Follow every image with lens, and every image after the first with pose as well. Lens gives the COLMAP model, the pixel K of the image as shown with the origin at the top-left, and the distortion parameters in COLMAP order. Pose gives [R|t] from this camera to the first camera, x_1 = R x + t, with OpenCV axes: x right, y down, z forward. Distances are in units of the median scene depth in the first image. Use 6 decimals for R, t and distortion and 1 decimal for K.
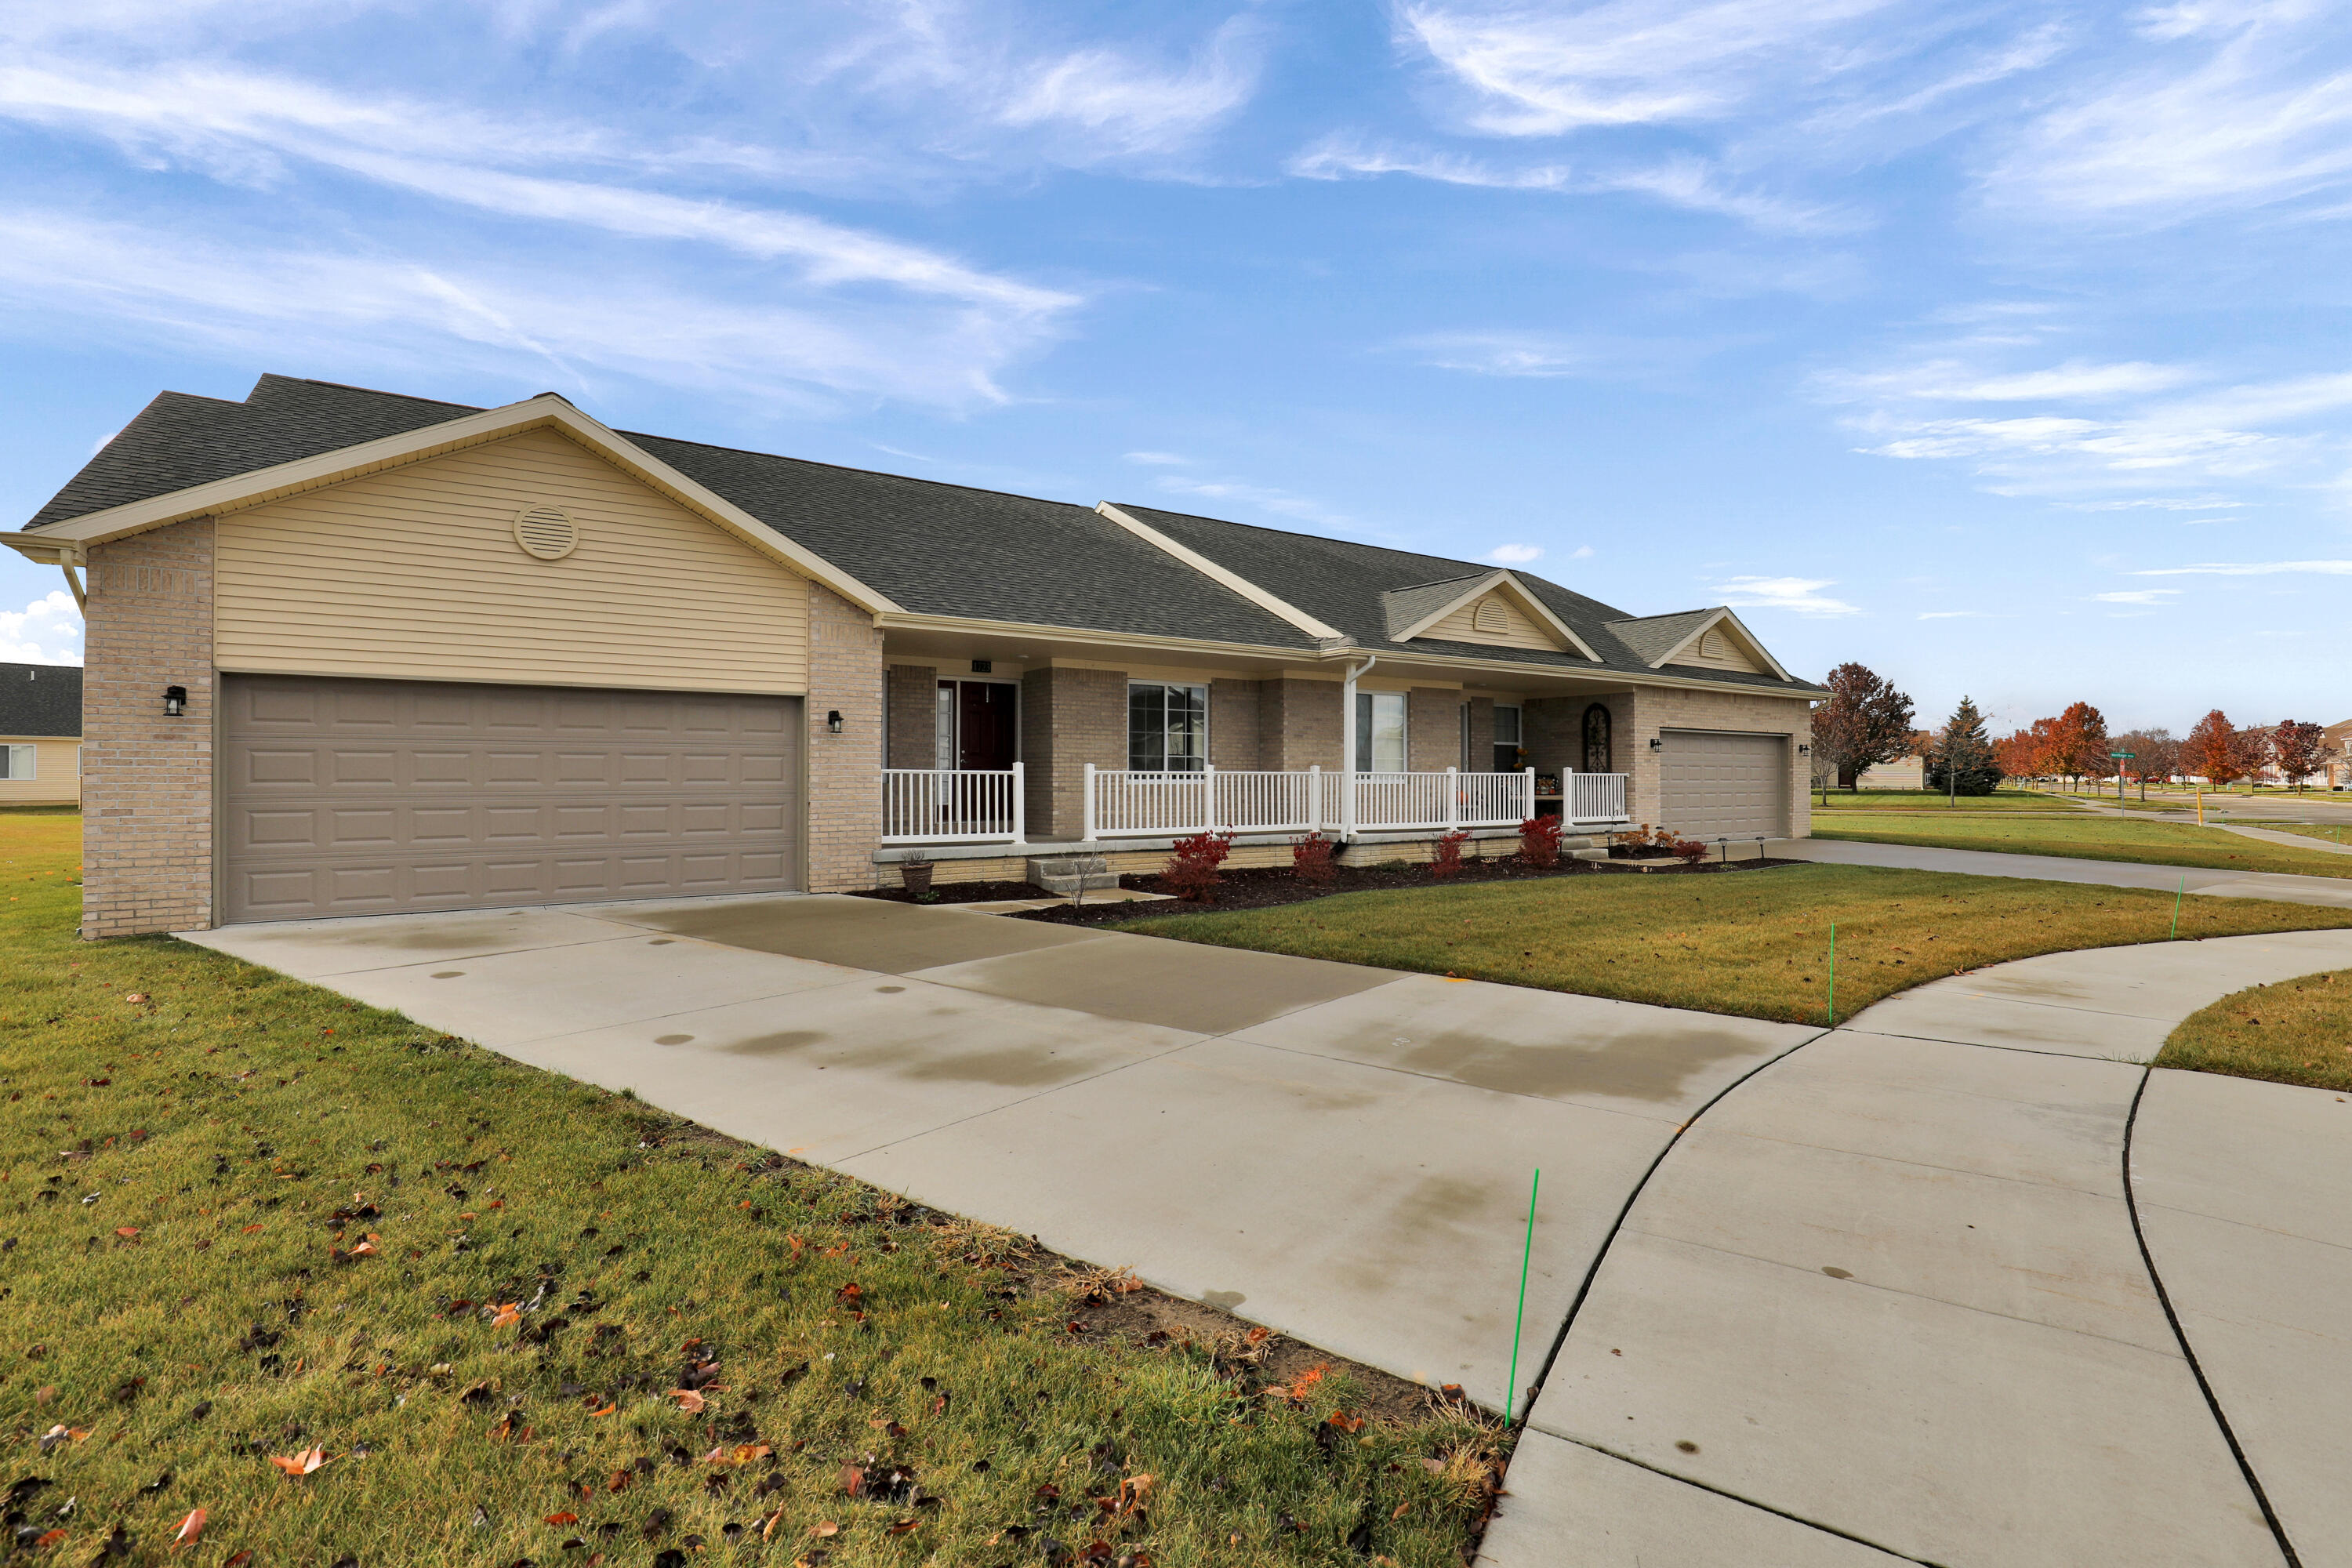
lens RADIAL K [[1115.6, 0, 1175.4], [0, 1115.6, 752.7], [0, 0, 1]] dist [-0.000235, -0.000182]
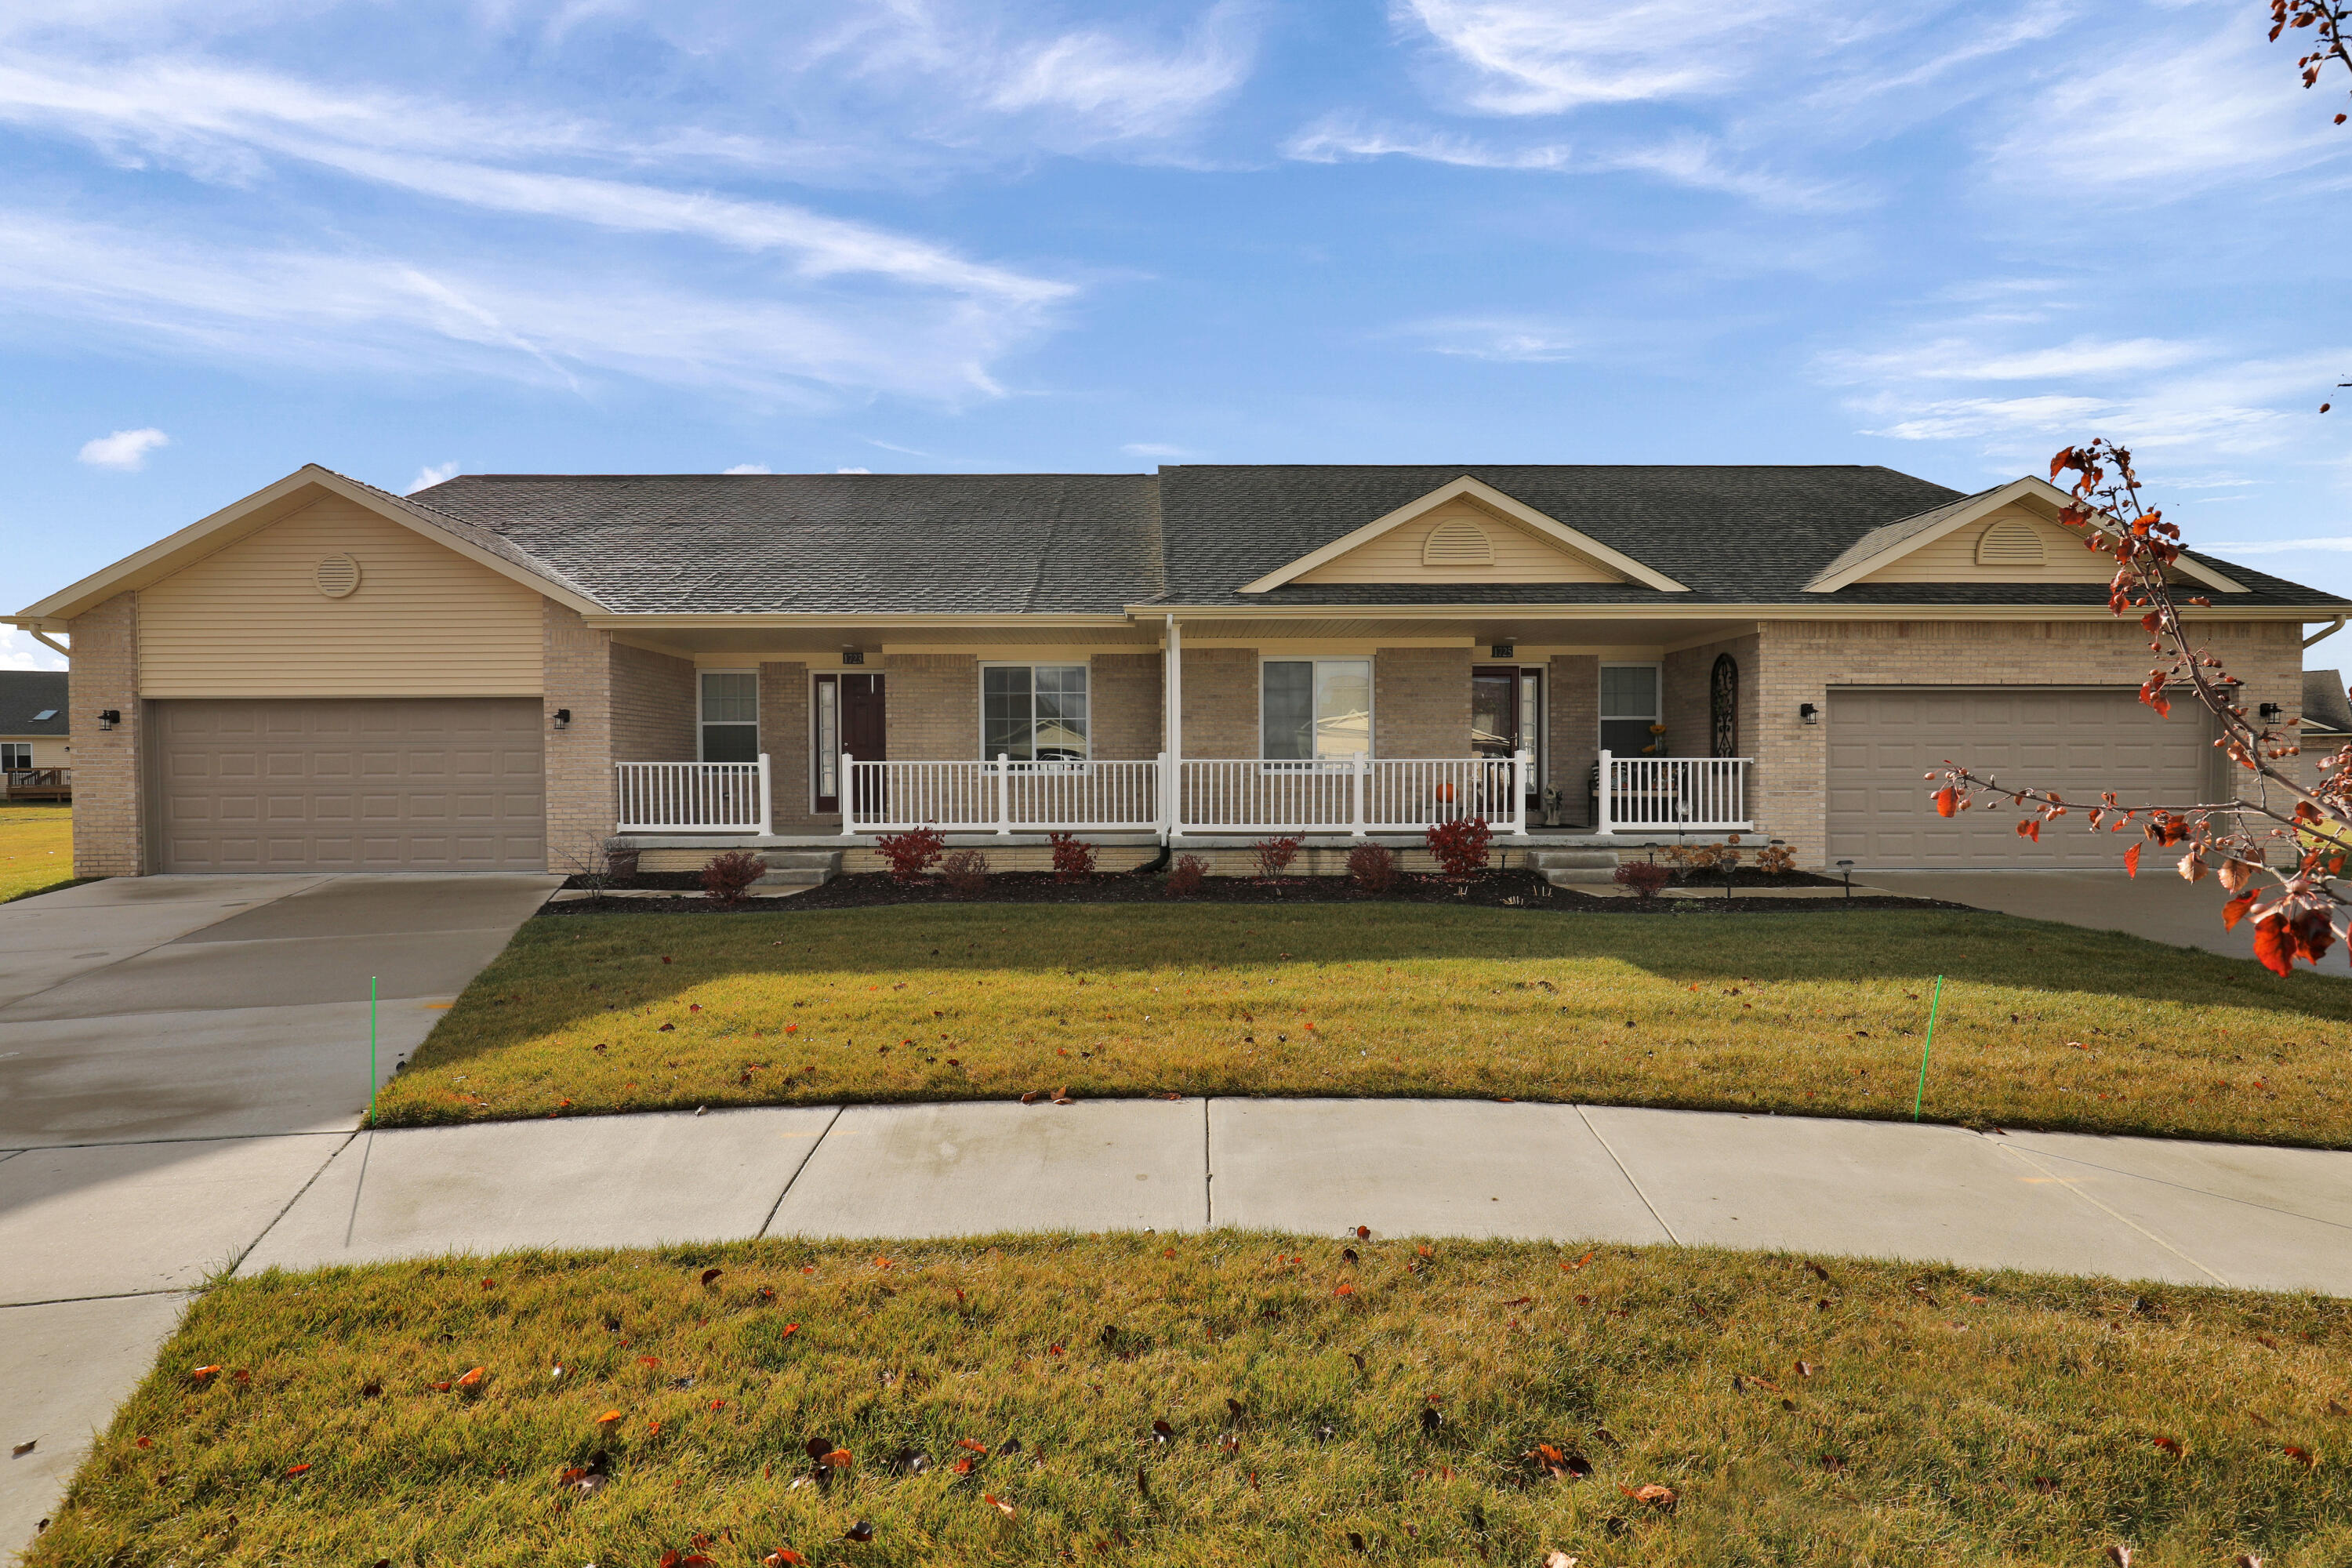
lens RADIAL K [[1058.1, 0, 1176.0], [0, 1058.1, 784.0], [0, 0, 1]] dist [0.000251, 0.000074]
pose [[0.822725, 0.004514, -0.568422, 0.665822], [0.017631, 0.999285, 0.033453, 0.009918], [0.568167, -0.037544, 0.822057, 0.411859]]
